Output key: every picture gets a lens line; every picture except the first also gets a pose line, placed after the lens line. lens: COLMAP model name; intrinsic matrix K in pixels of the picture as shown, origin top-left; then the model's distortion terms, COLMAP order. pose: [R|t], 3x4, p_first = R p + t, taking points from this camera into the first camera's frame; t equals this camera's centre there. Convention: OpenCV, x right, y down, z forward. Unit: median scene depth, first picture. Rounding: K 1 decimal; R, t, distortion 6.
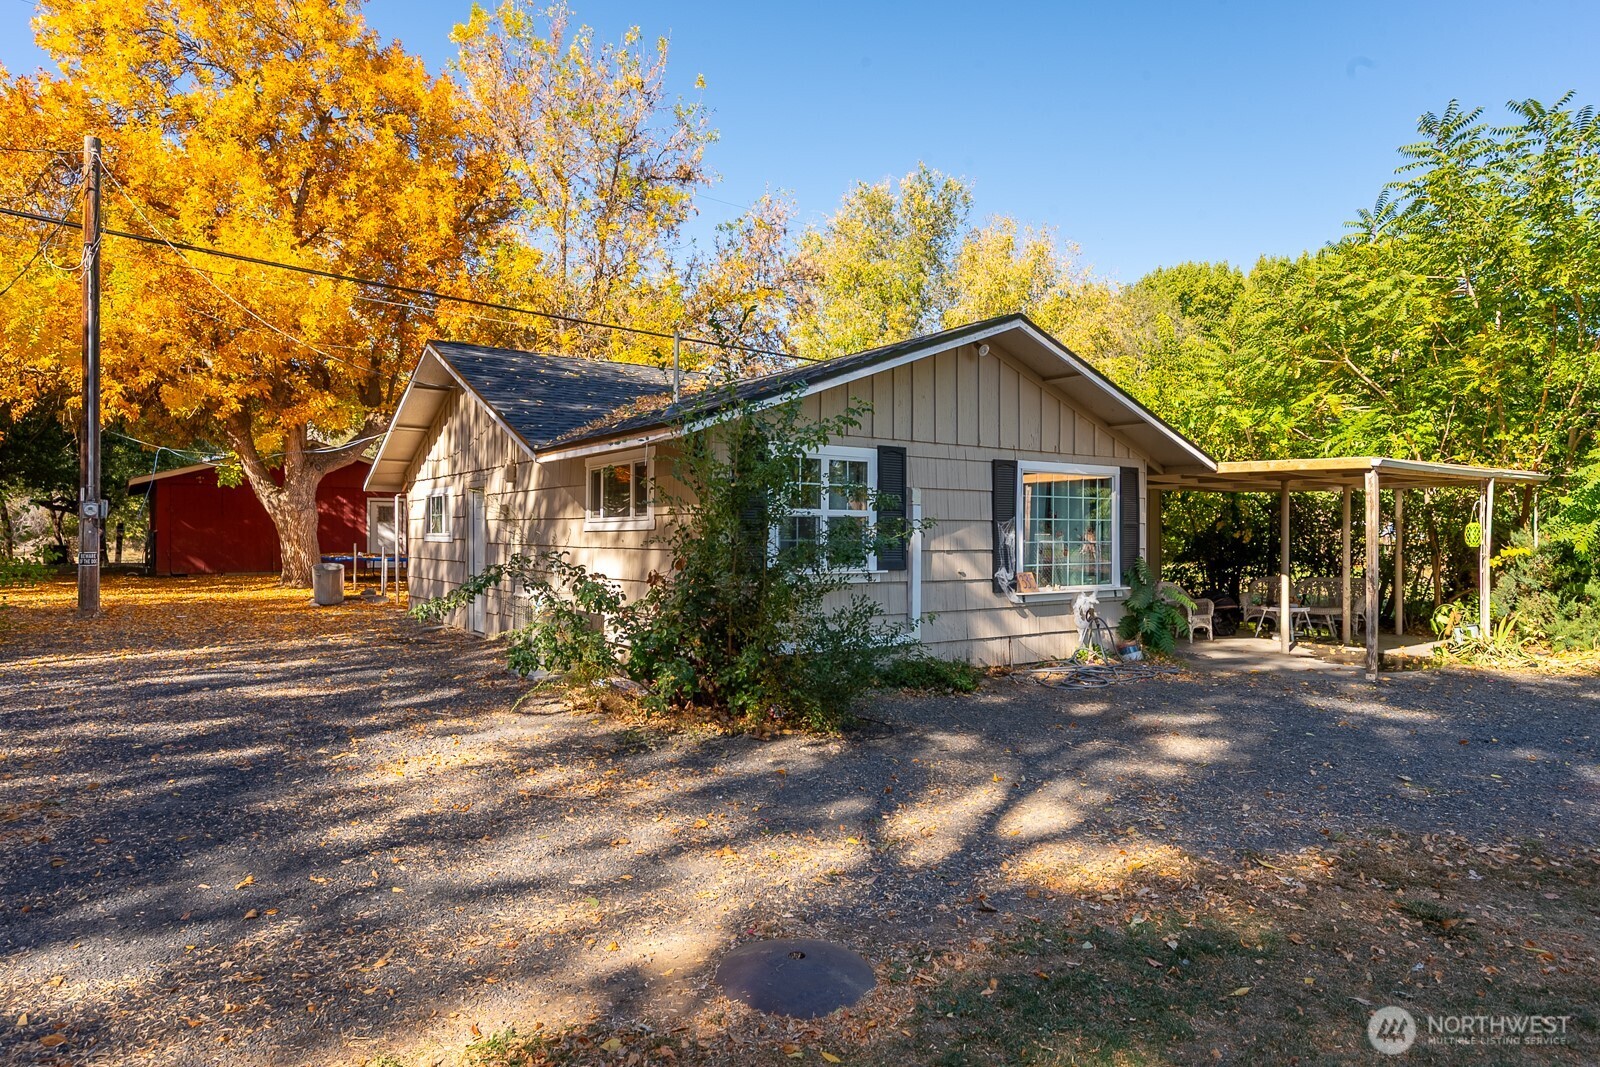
lens RADIAL K [[950.0, 0, 800.0], [0, 950.0, 533.5], [0, 0, 1]] dist [0.002394, 0.001234]
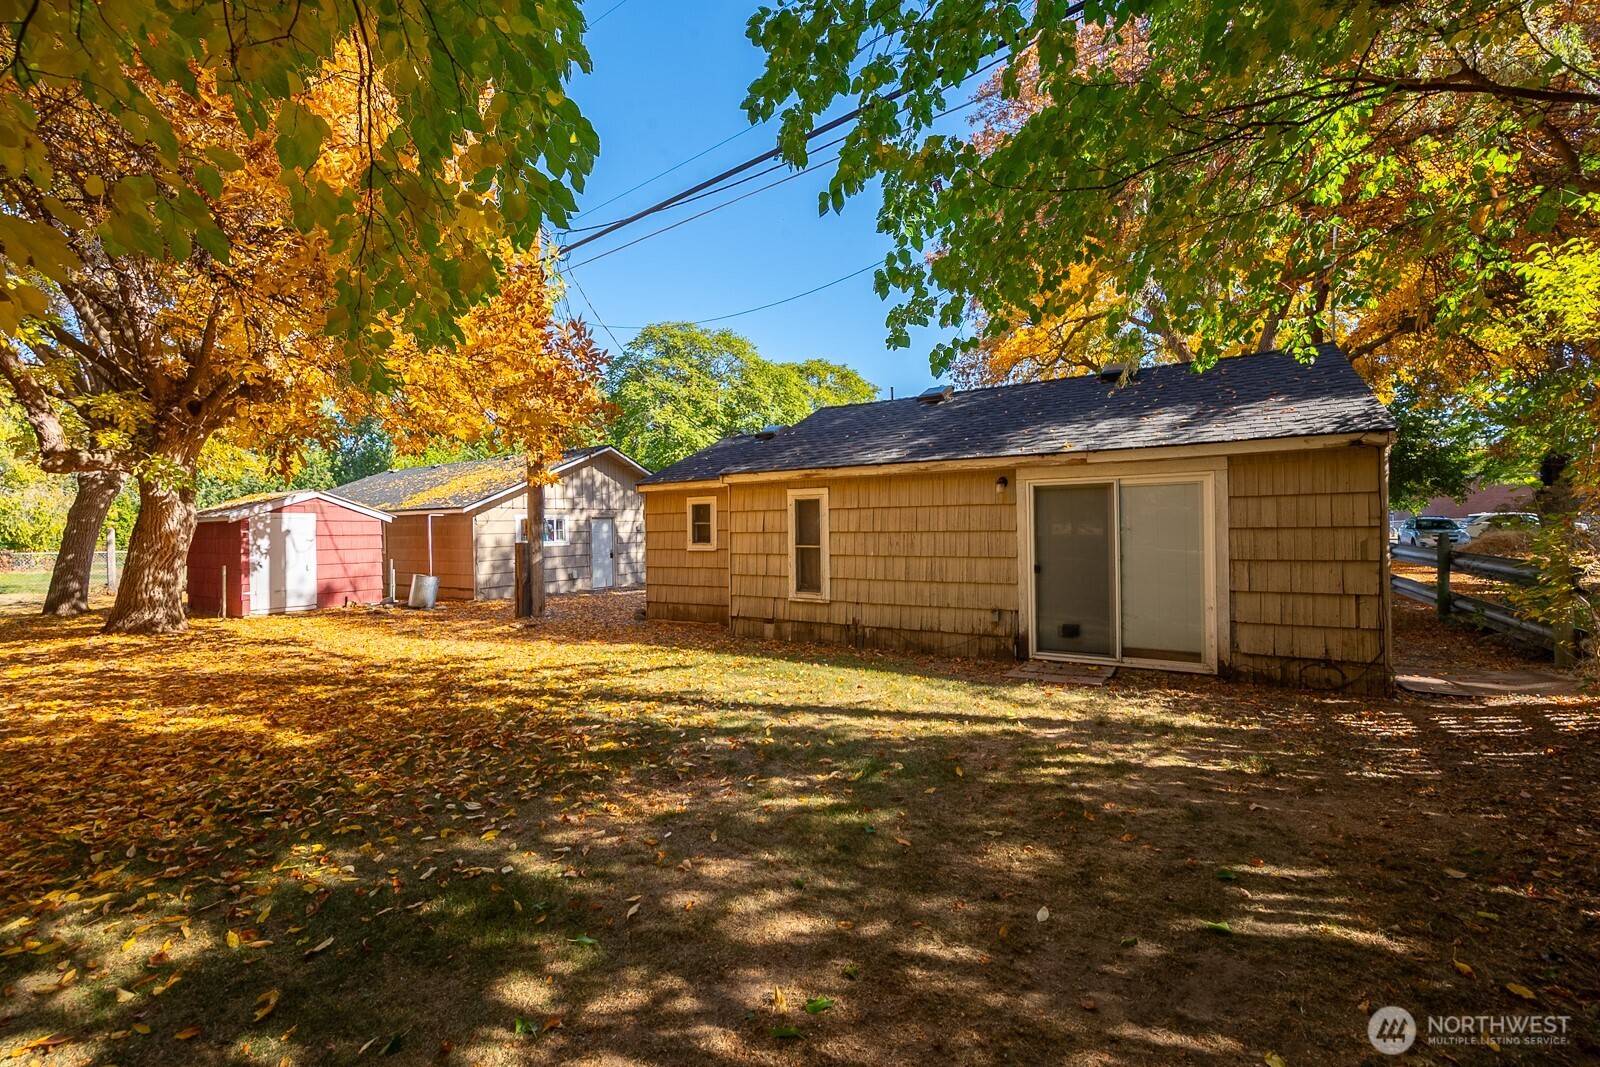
lens RADIAL K [[673.0, 0, 807.4], [0, 673.0, 524.1], [0, 0, 1]] dist [0.001441, 0.000506]
pose [[-0.379162, 0.004185, 0.925321, -1.933169], [0.015326, 0.999881, 0.001758, -0.030639], [-0.925203, 0.014848, -0.379181, 1.191270]]
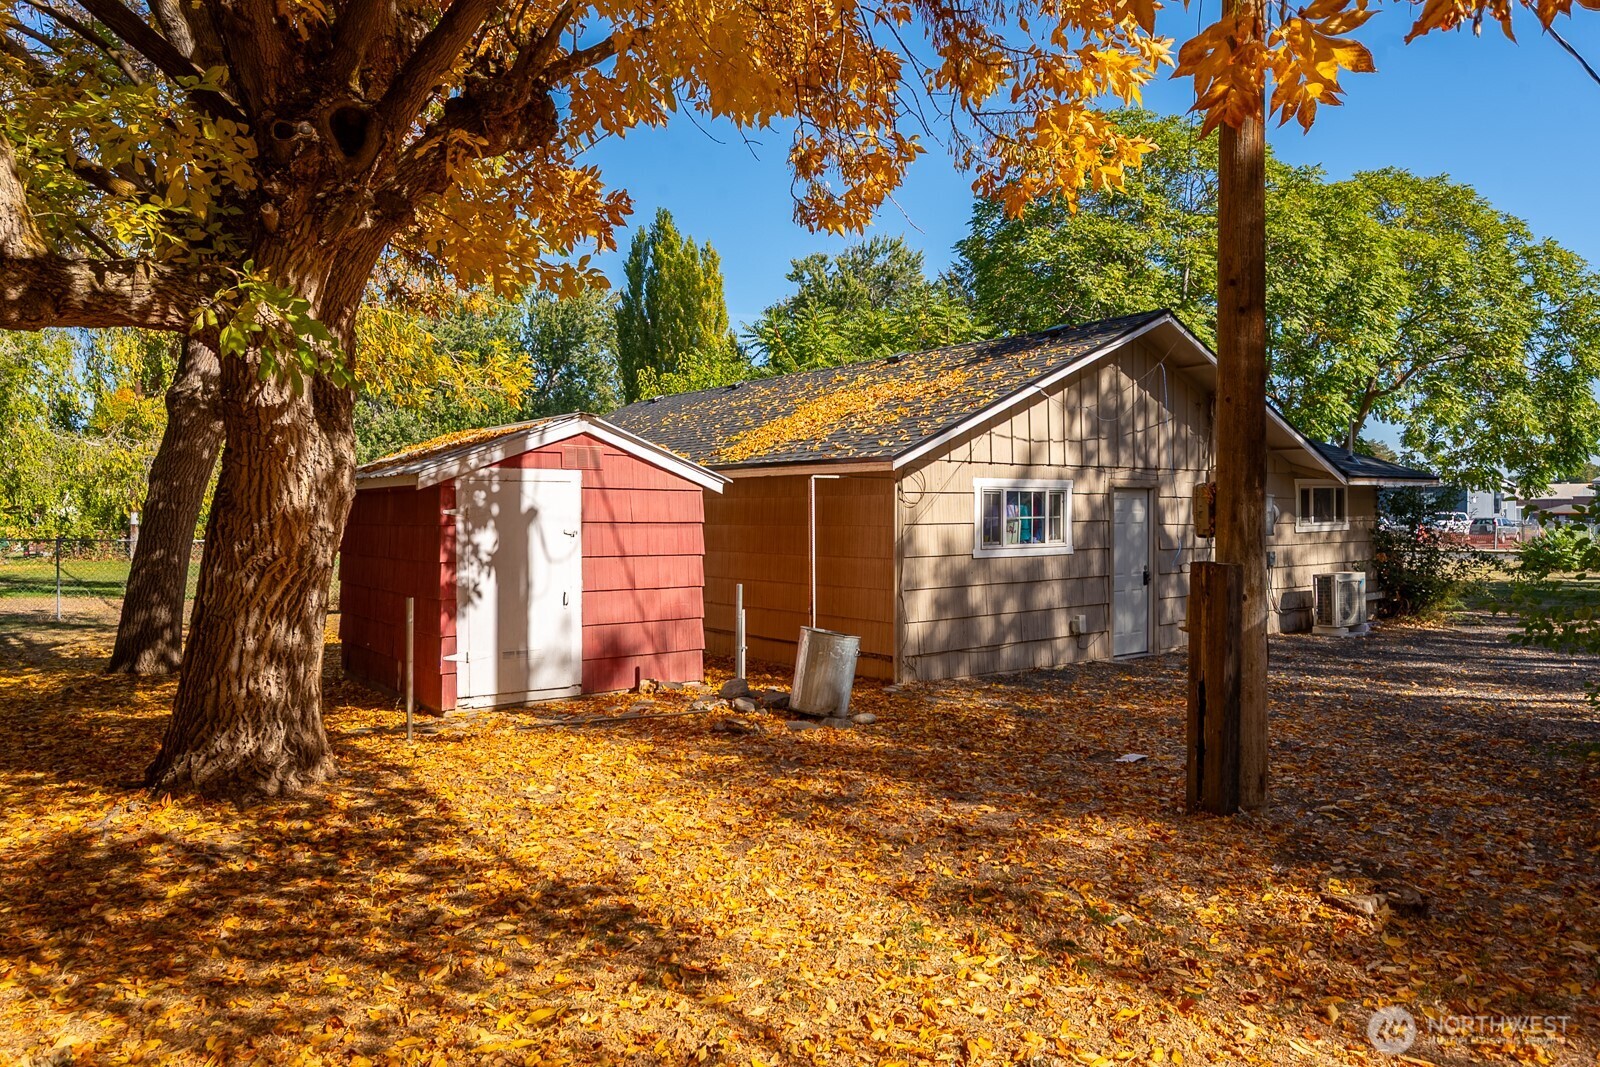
lens RADIAL K [[1054.6, 0, 800.0], [0, 1054.6, 533.5], [0, 0, 1]] dist [-0.006502, -0.002472]
pose [[-0.047158, -0.025701, 0.998557, -1.332167], [0.002653, 0.999662, 0.025855, -0.033544], [-0.998884, 0.003869, -0.047074, 1.406323]]
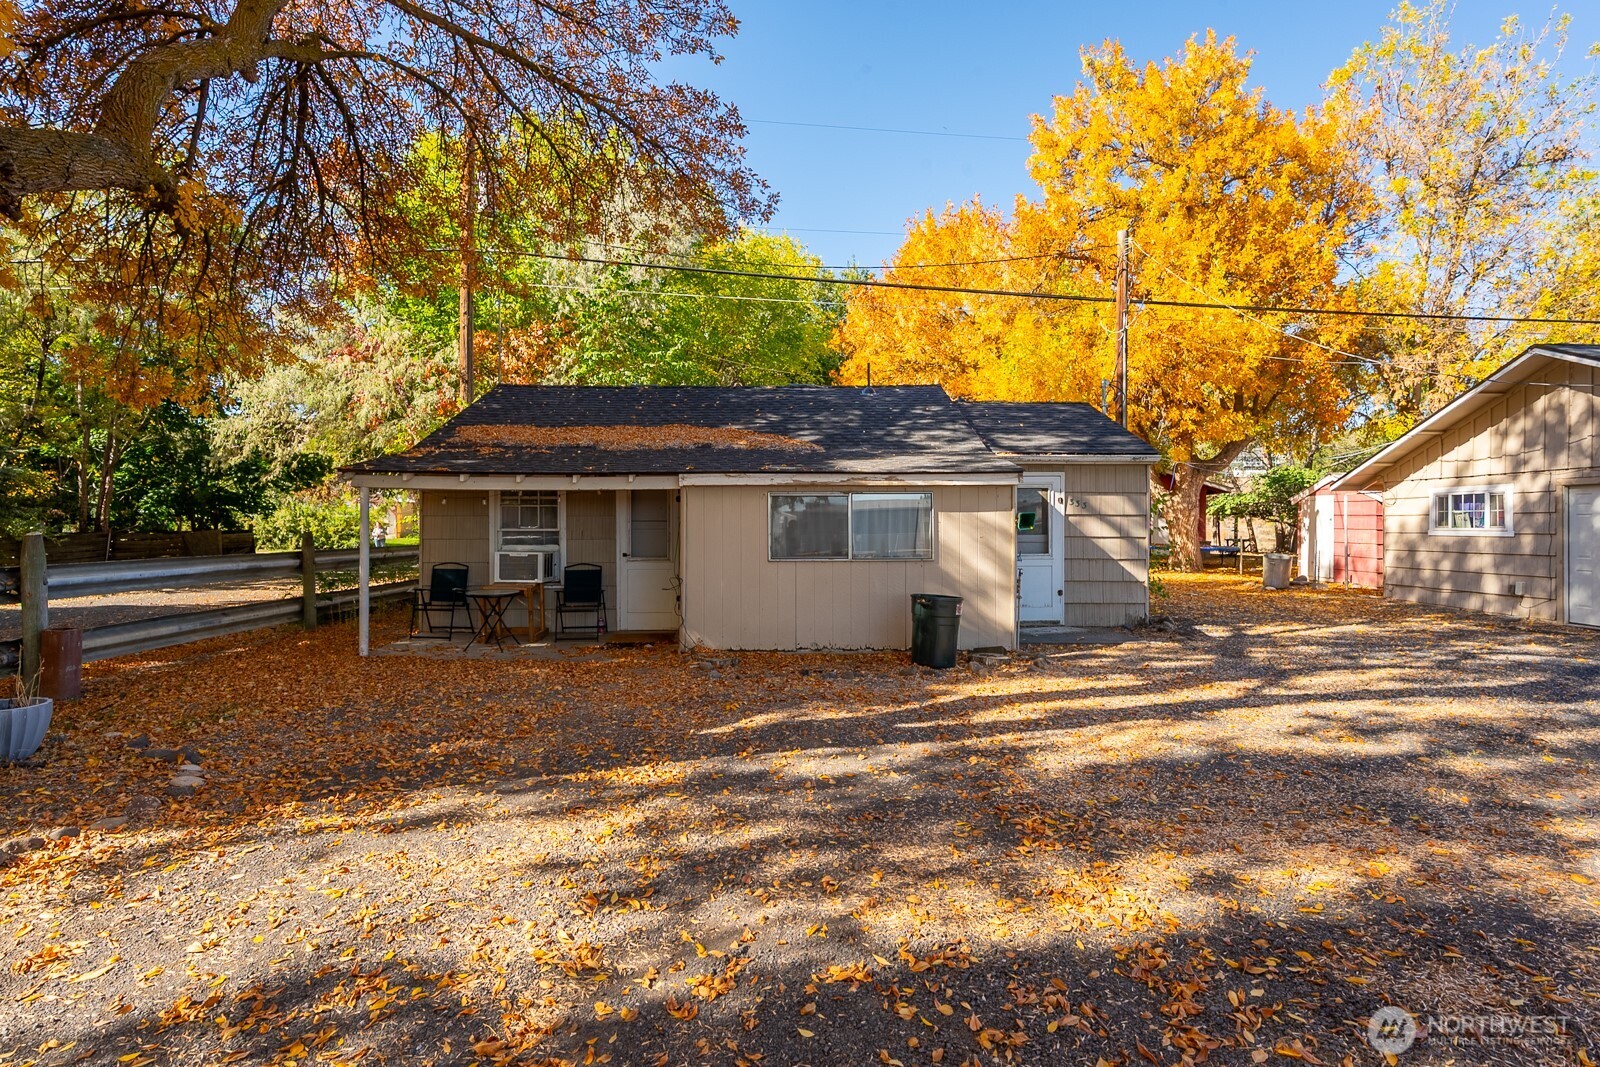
lens RADIAL K [[776.5, 0, 803.6], [0, 776.5, 529.8], [0, 0, 1]] dist [-0.000601, 0.000345]
pose [[0.821739, -0.002024, -0.569861, -0.577187], [0.004963, 0.999981, 0.003605, -0.005853], [0.569843, -0.005790, 0.821733, -0.168769]]
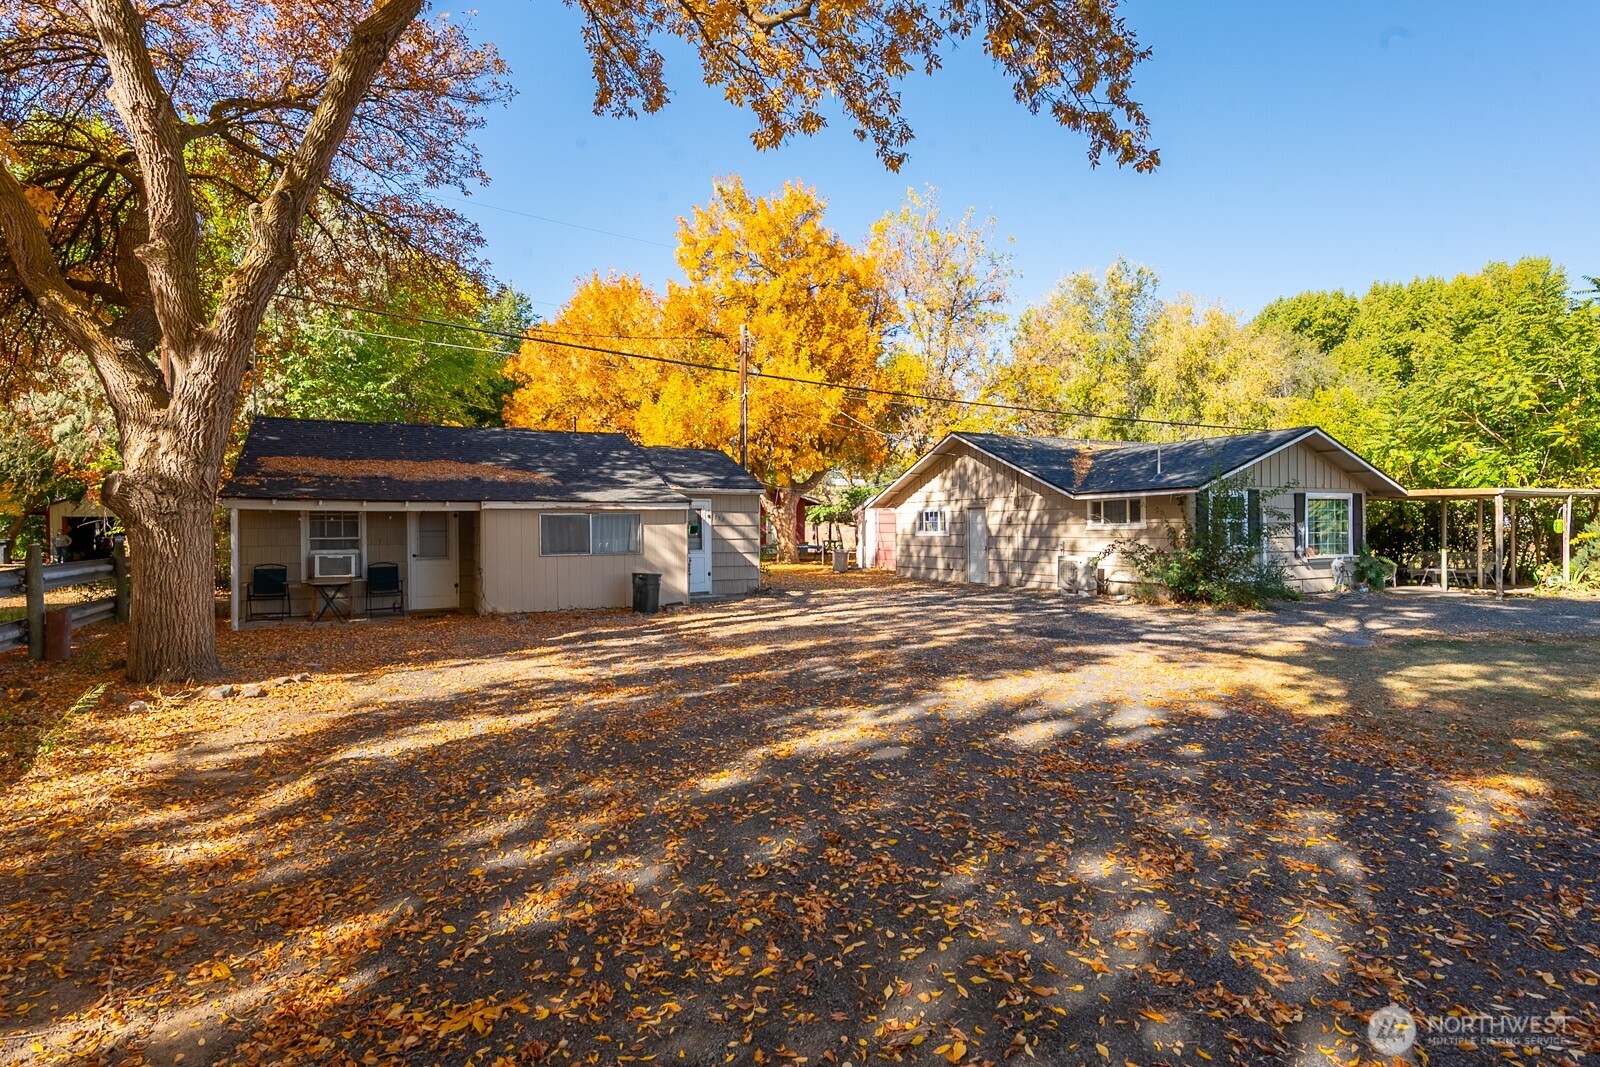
lens RADIAL K [[821.0, 0, 800.0], [0, 821.0, 533.5], [0, 0, 1]] dist [-0.001877, -0.000298]
pose [[0.988646, -0.010883, -0.149872, -0.456609], [0.011985, 0.999907, 0.006453, -0.011031], [0.149787, -0.008176, 0.988684, -0.710711]]
